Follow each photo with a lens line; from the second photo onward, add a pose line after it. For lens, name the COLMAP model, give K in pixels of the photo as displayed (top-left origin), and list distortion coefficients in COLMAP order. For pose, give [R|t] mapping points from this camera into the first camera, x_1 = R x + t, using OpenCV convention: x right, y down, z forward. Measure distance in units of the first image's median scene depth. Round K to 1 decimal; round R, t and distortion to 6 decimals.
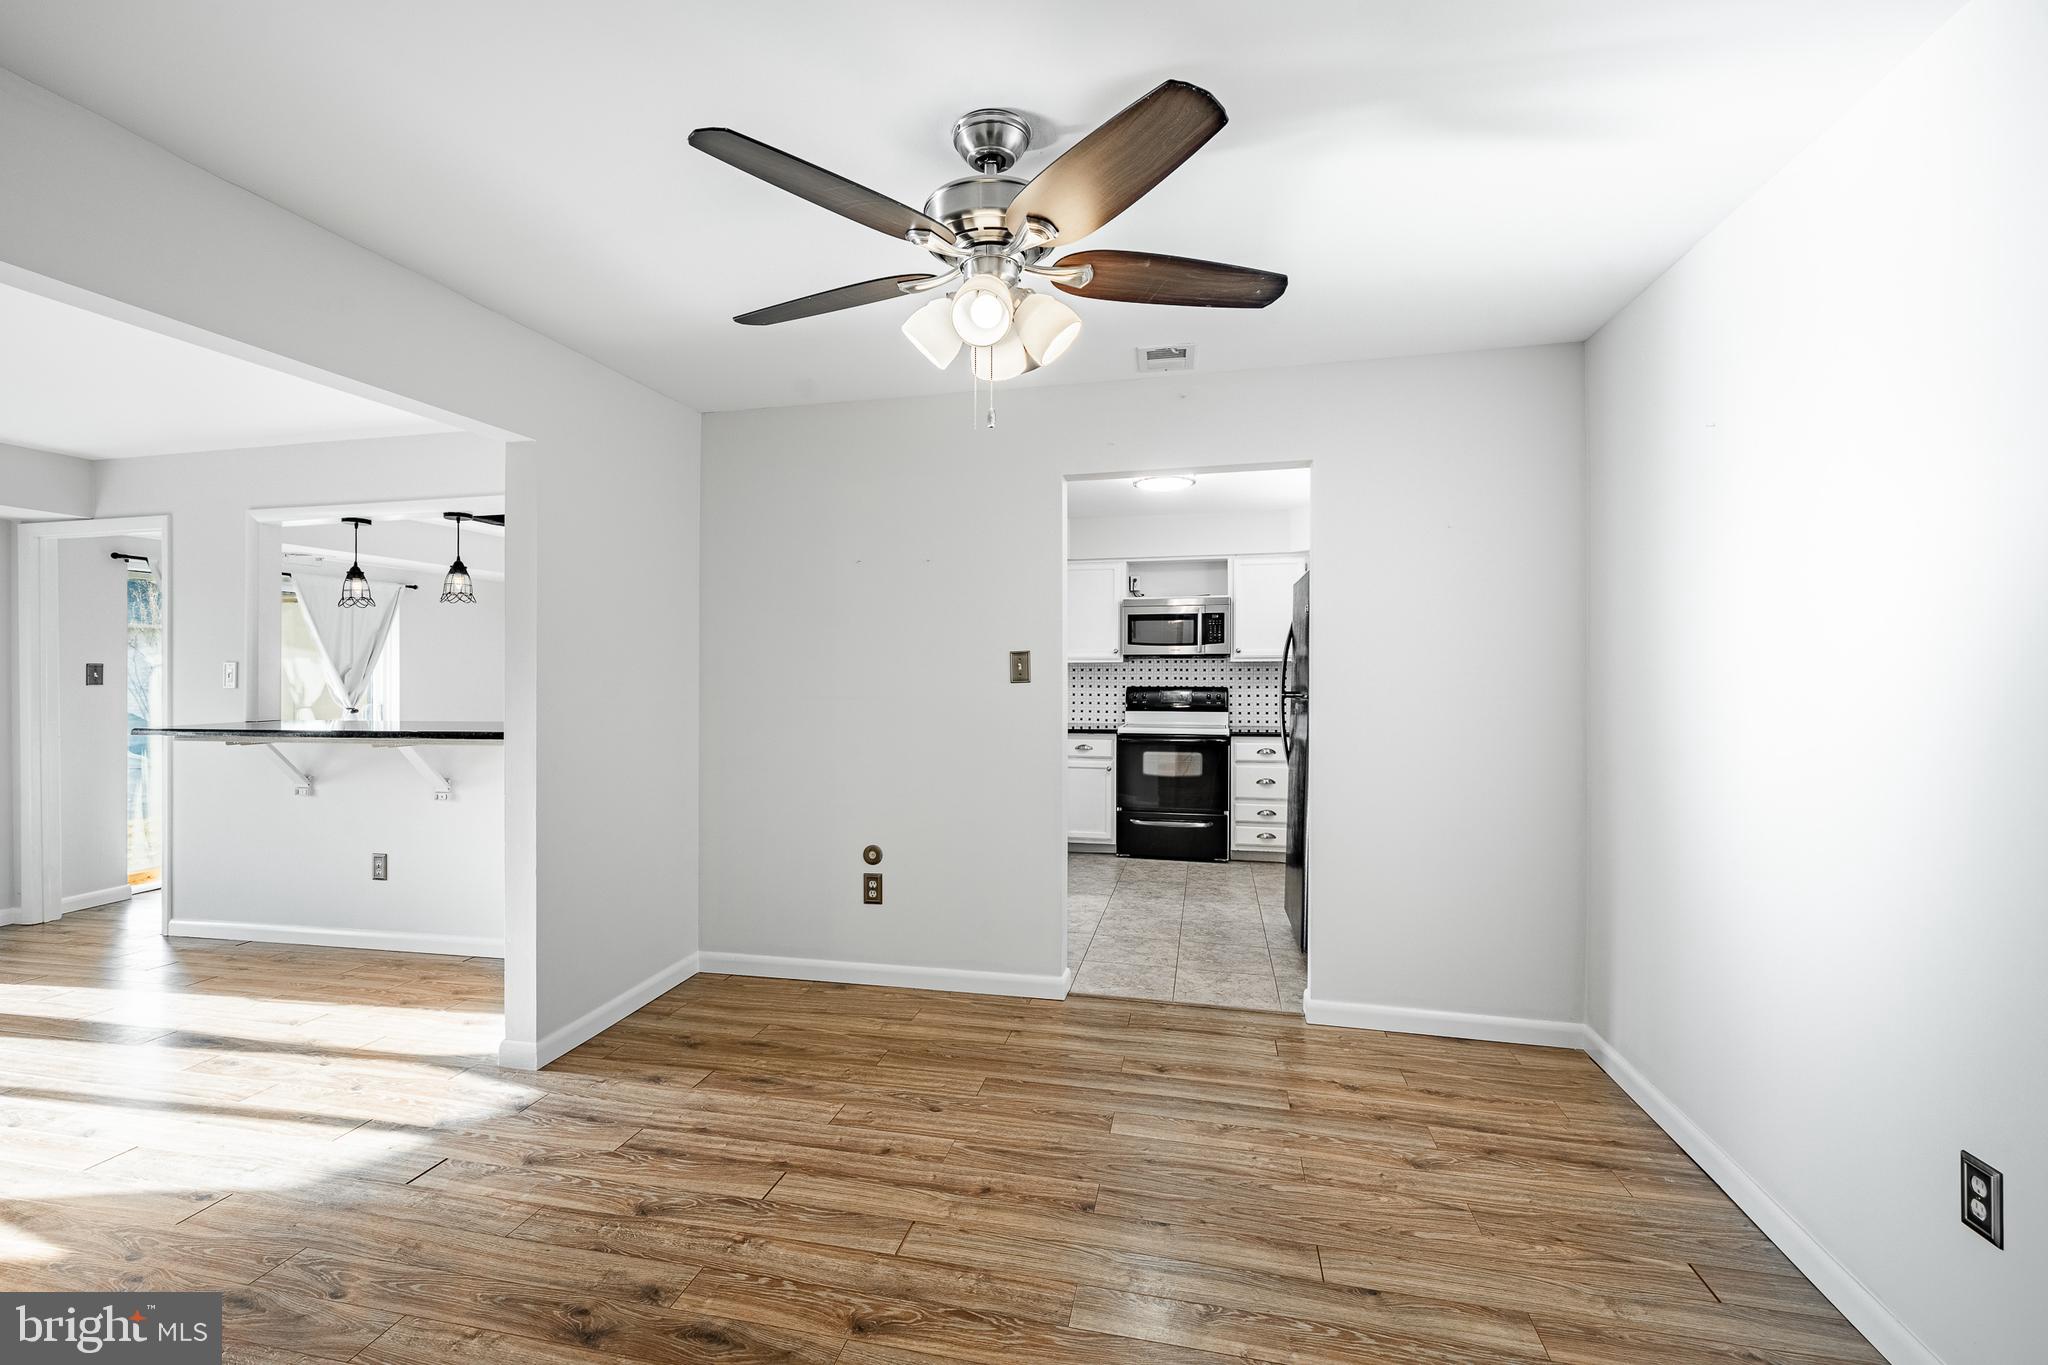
lens RADIAL K [[906.8, 0, 989.9], [0, 906.8, 672.7], [0, 0, 1]] dist [-0.002605, -0.000321]
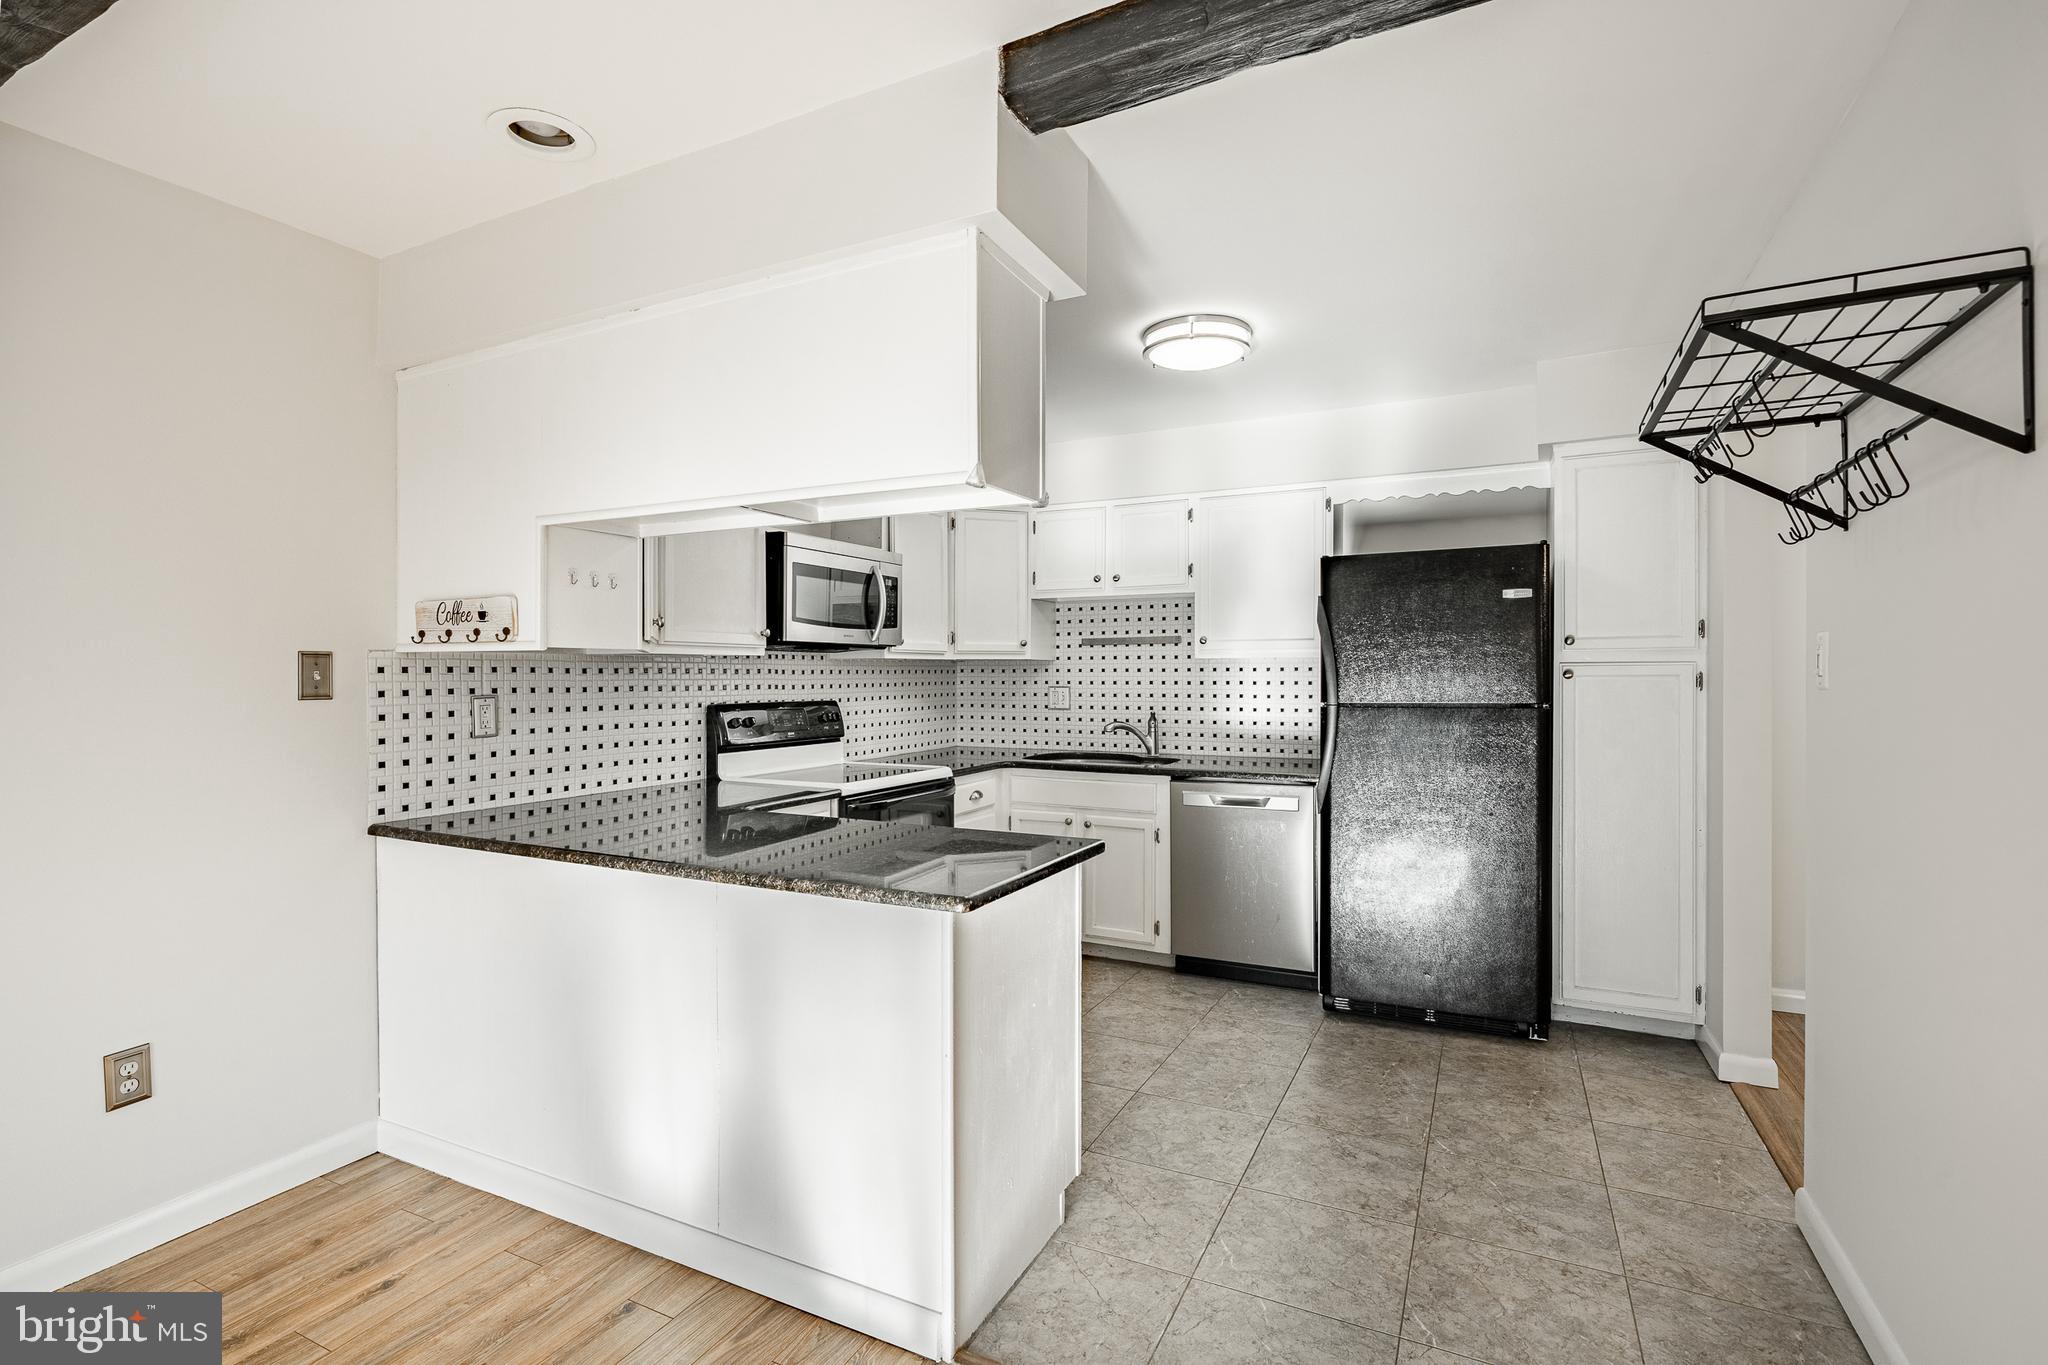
lens RADIAL K [[961.6, 0, 1009.6], [0, 961.6, 681.1], [0, 0, 1]] dist [-0.001033, -0.000160]
pose [[0.226623, -0.005592, 0.973967, -0.362427], [0.004150, 0.999980, 0.004776, 0.000566], [-0.973974, 0.002959, 0.226642, 0.794713]]
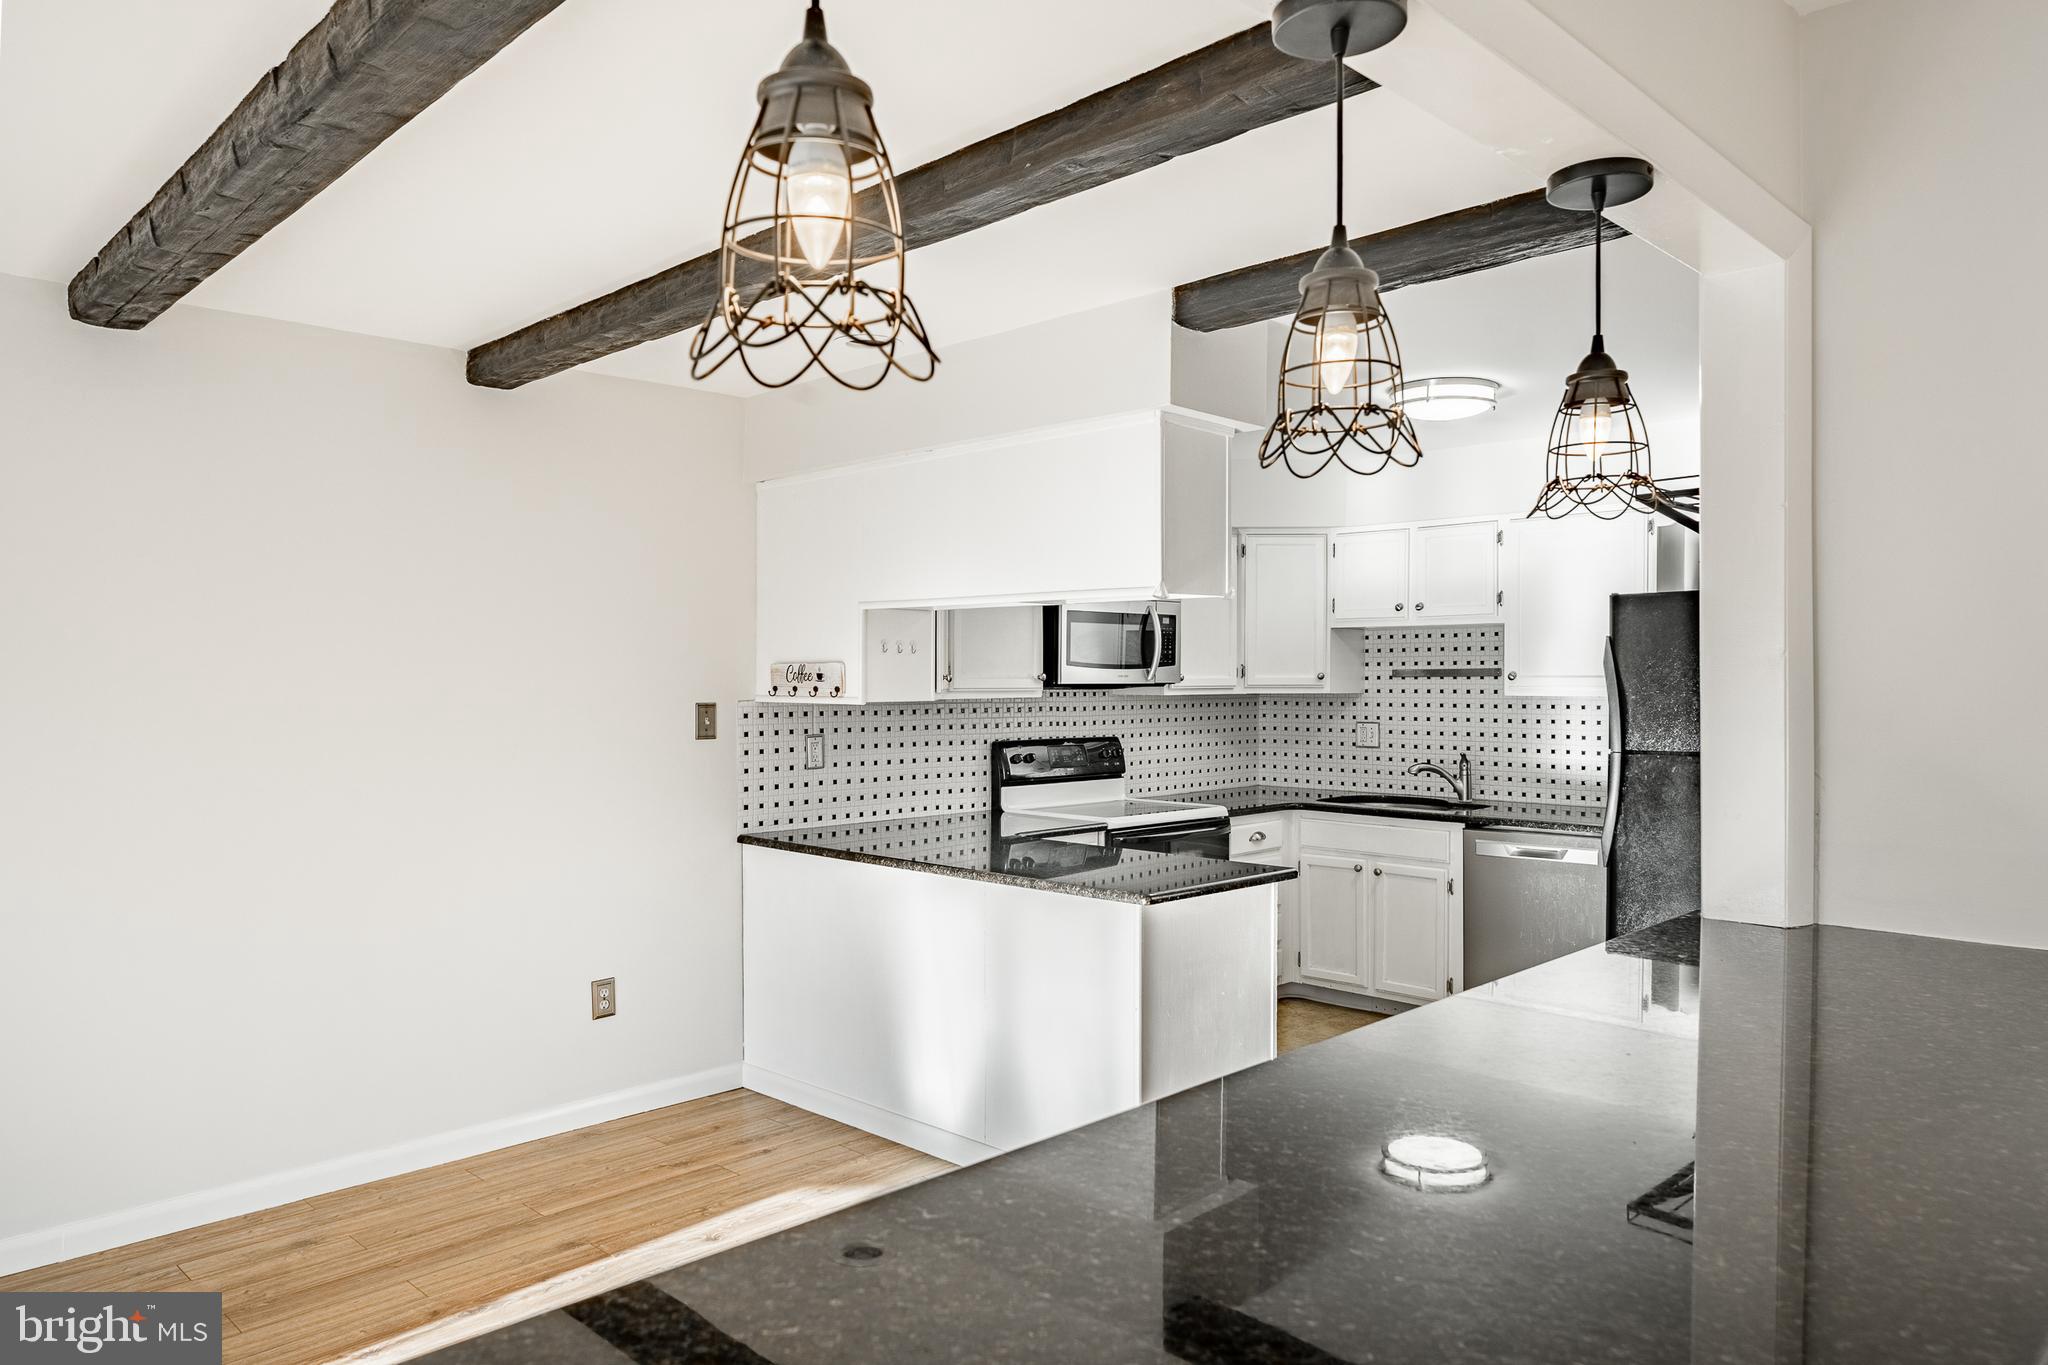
lens RADIAL K [[1380.6, 0, 1014.4], [0, 1380.6, 687.5], [0, 0, 1]] dist [-0.000704, -0.000427]
pose [[0.514442, -0.004523, 0.857513, -0.605433], [0.002158, 0.999990, 0.003979, -0.022056], [-0.857522, -0.000197, 0.514447, 0.626718]]
